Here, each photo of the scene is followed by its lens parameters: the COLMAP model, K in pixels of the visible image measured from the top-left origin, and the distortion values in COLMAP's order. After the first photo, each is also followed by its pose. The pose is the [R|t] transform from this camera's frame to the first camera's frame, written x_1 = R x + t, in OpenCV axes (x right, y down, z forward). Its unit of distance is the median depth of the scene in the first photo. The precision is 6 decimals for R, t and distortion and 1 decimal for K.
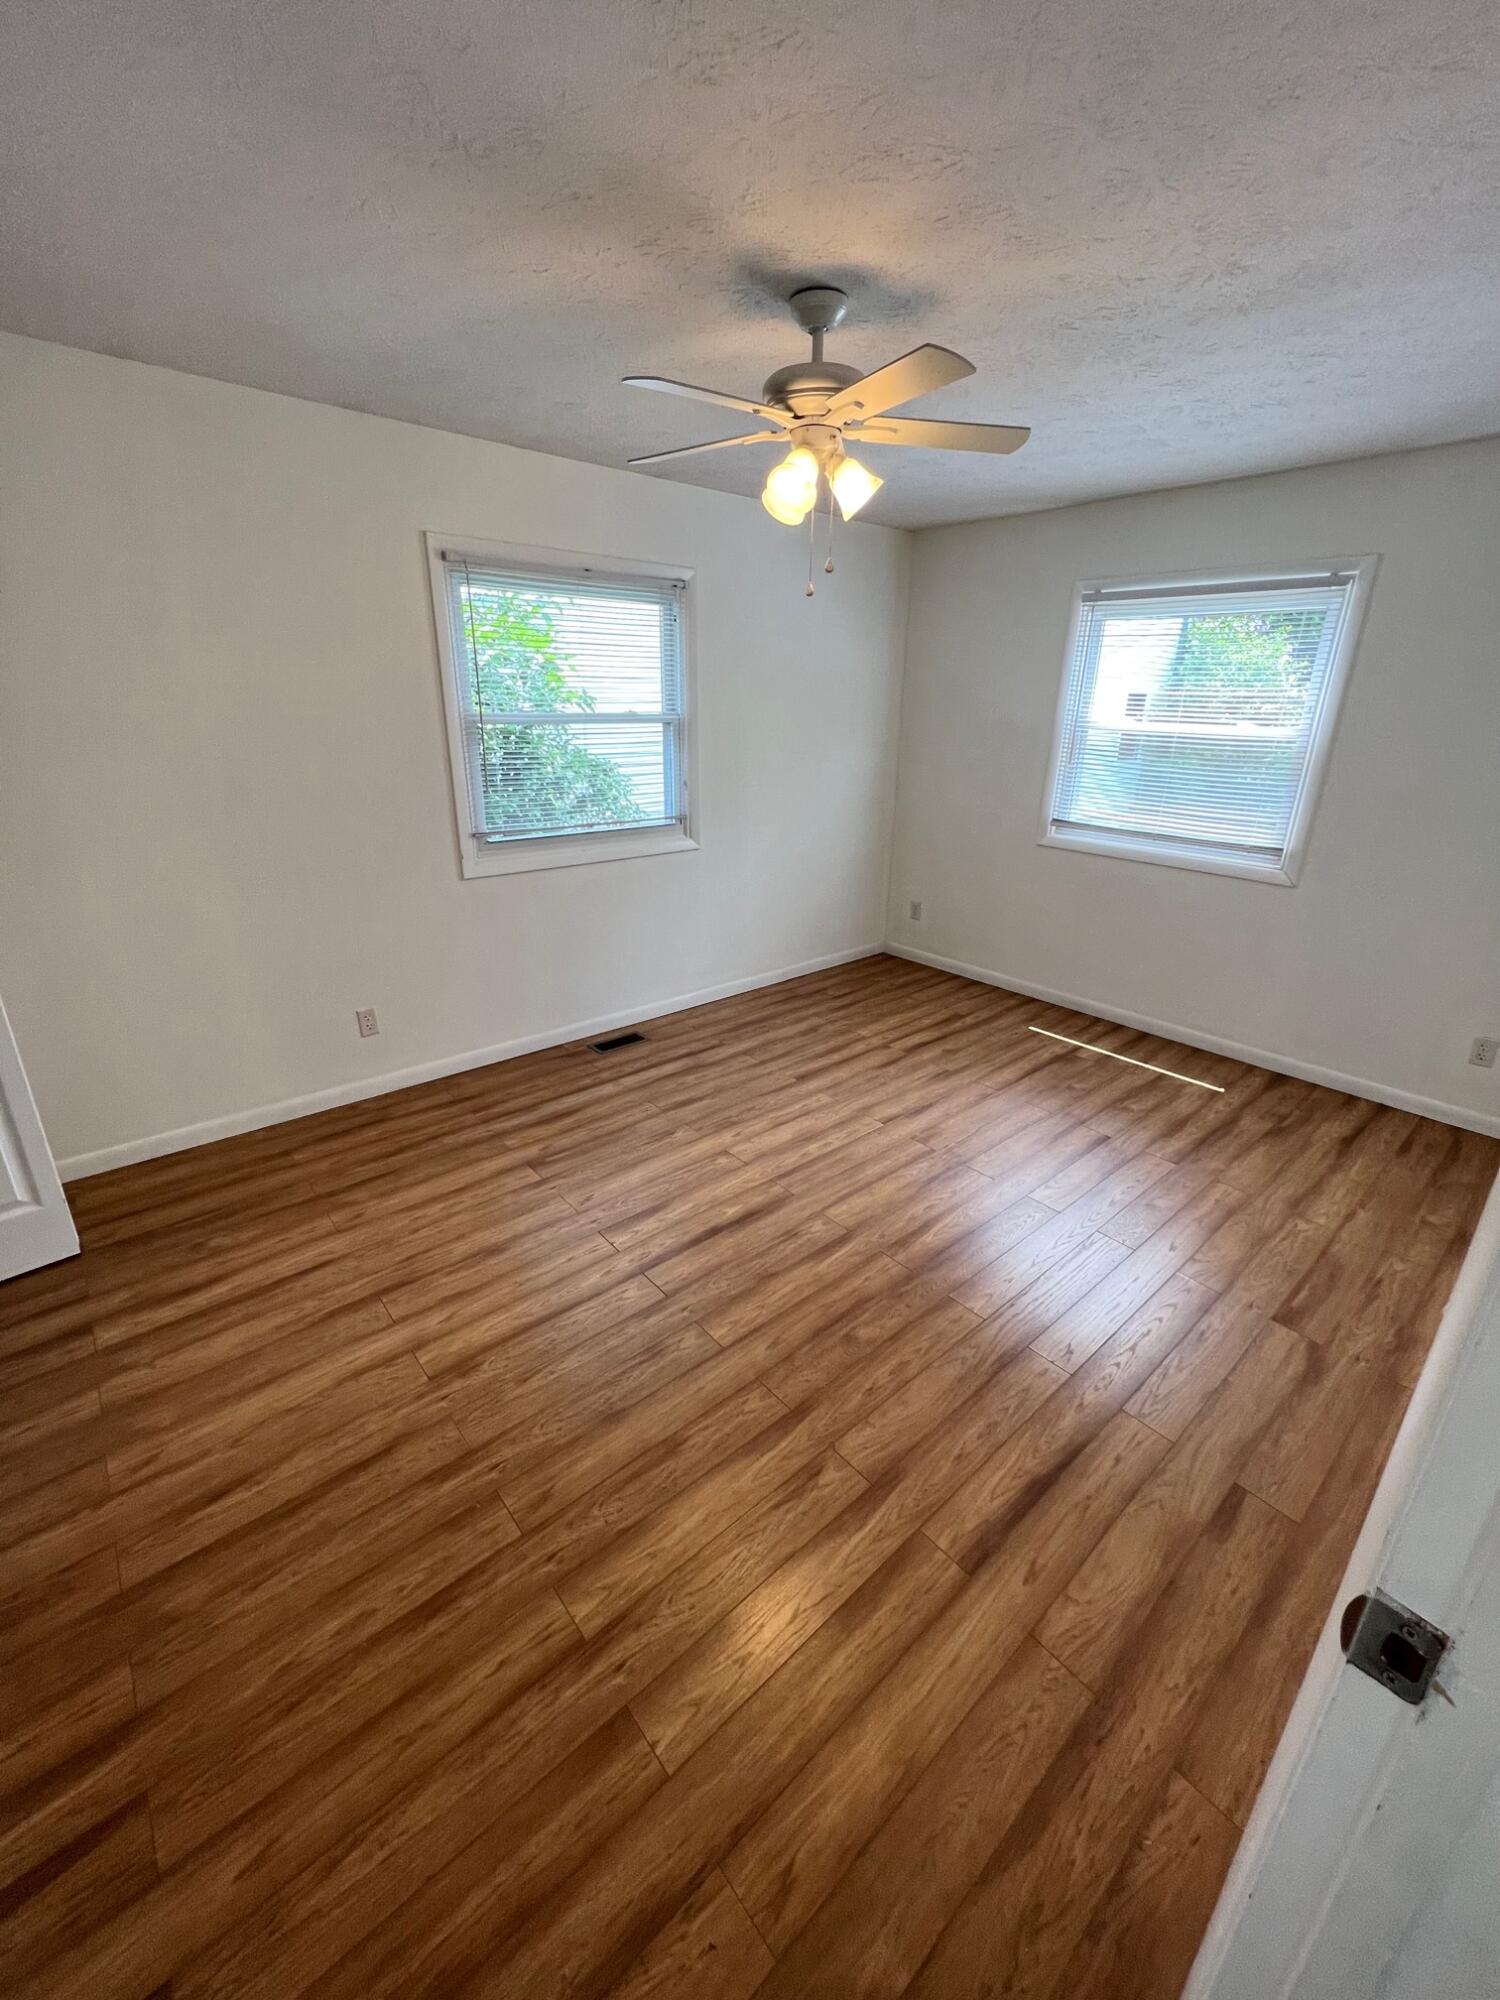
lens RADIAL K [[800.3, 0, 750.2], [0, 800.3, 1004.4], [0, 0, 1]] dist [-0.001040, 0.000465]
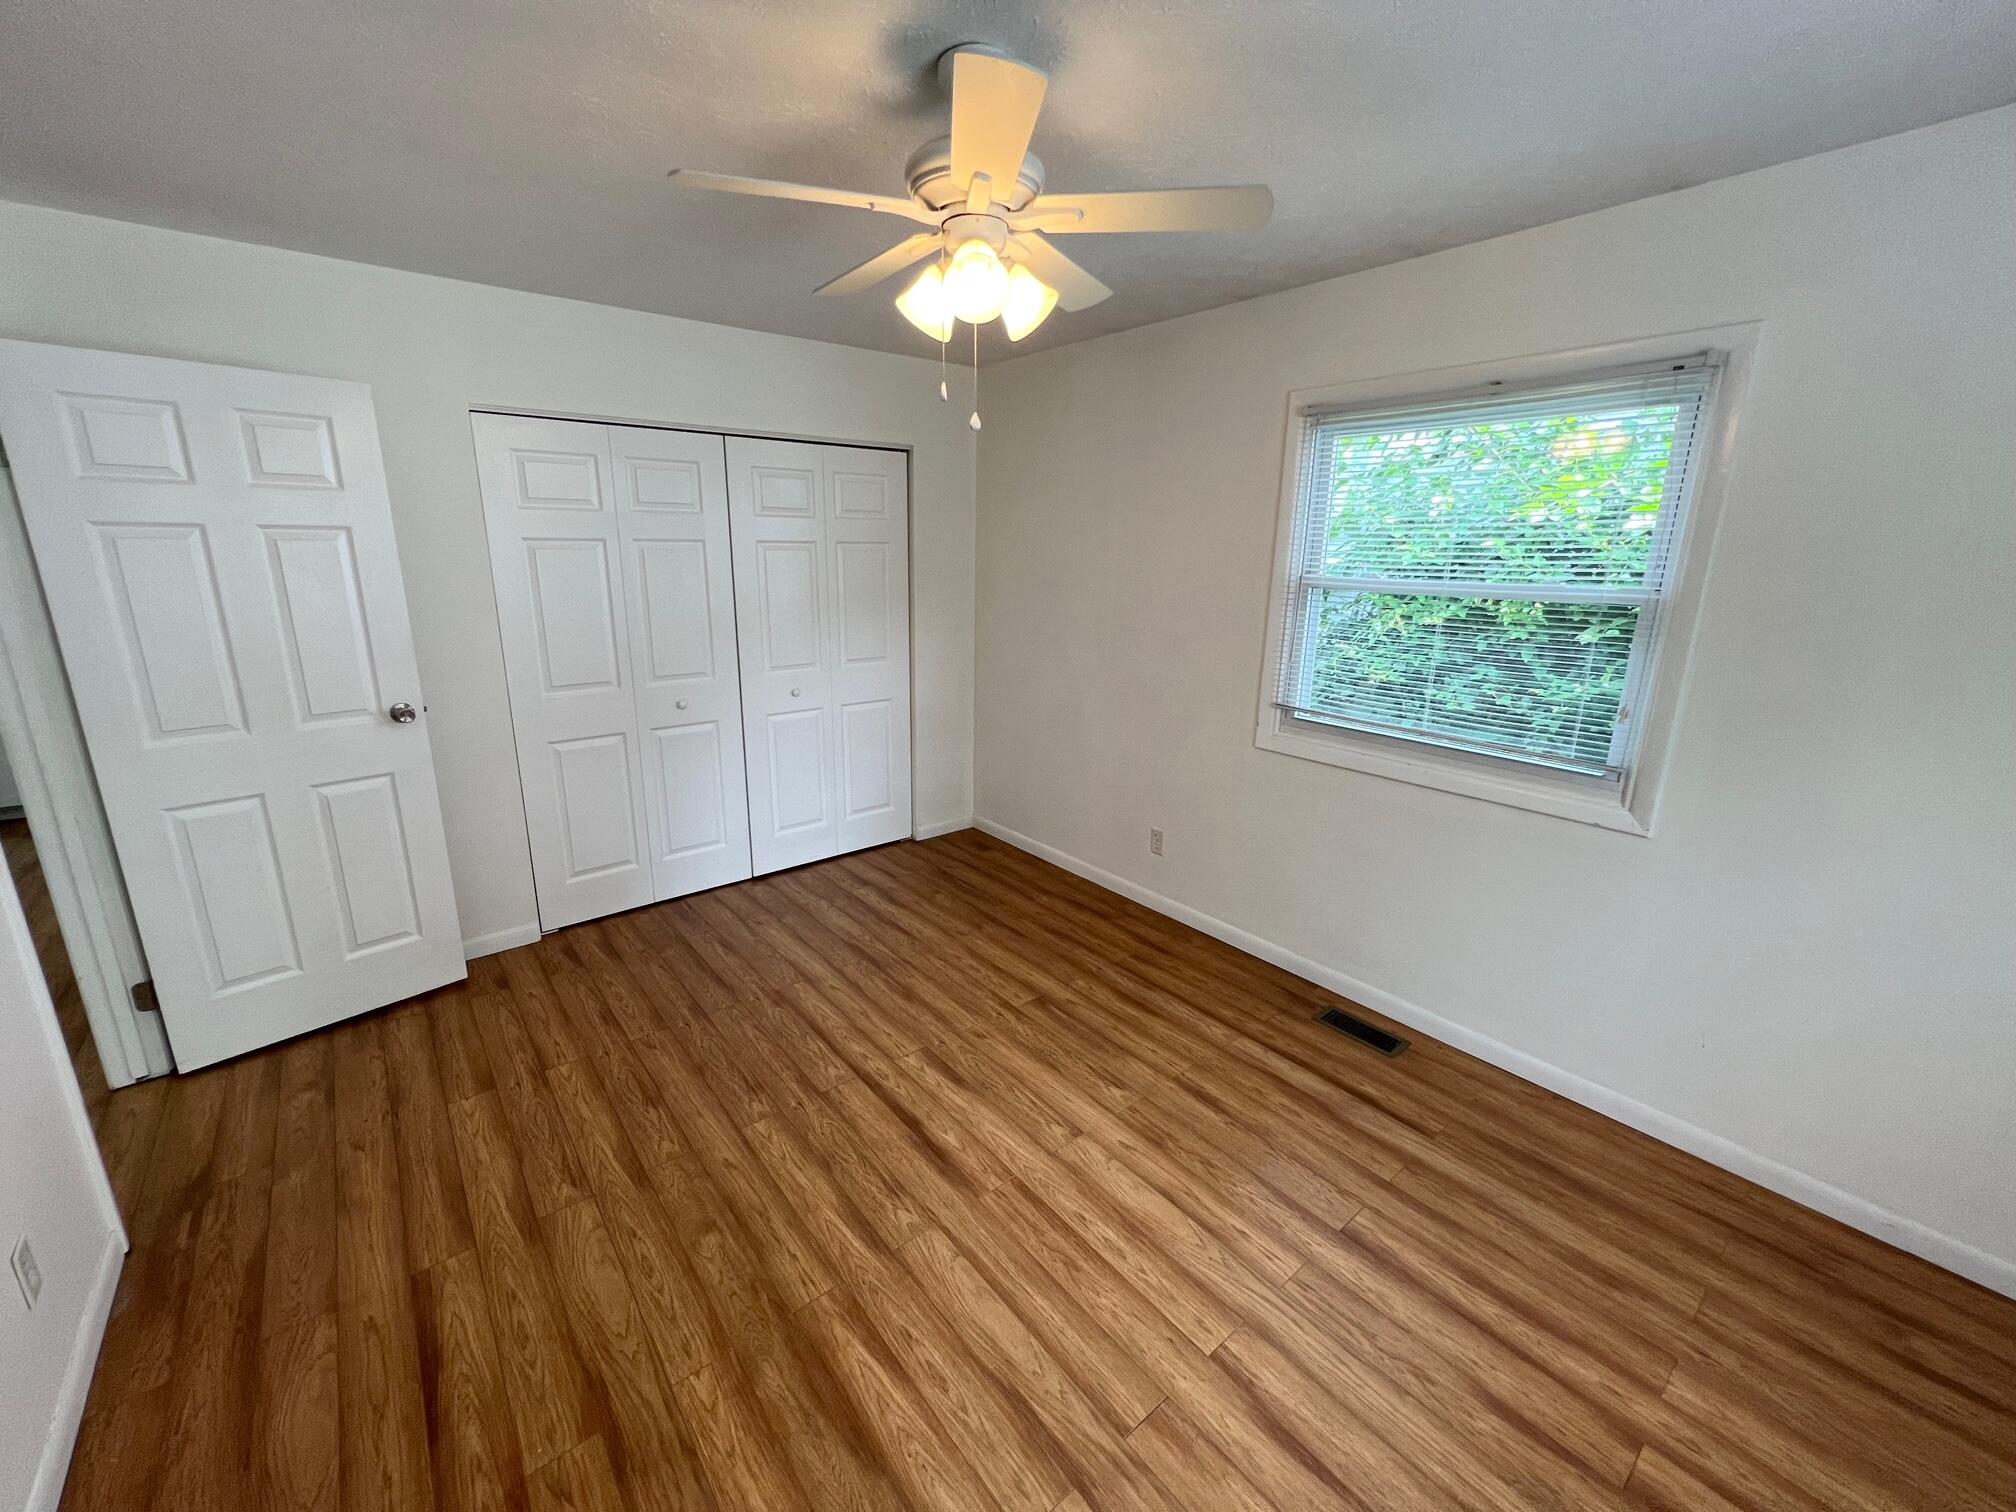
lens RADIAL K [[806.7, 0, 1004.1], [0, 806.7, 753.9], [0, 0, 1]] dist [-0.001040, 0.000465]
pose [[-0.033969, 0.239190, -0.970378, 0.640746], [-0.367059, 0.900098, 0.234716, -0.299528], [0.929577, 0.364159, 0.057221, 0.776088]]
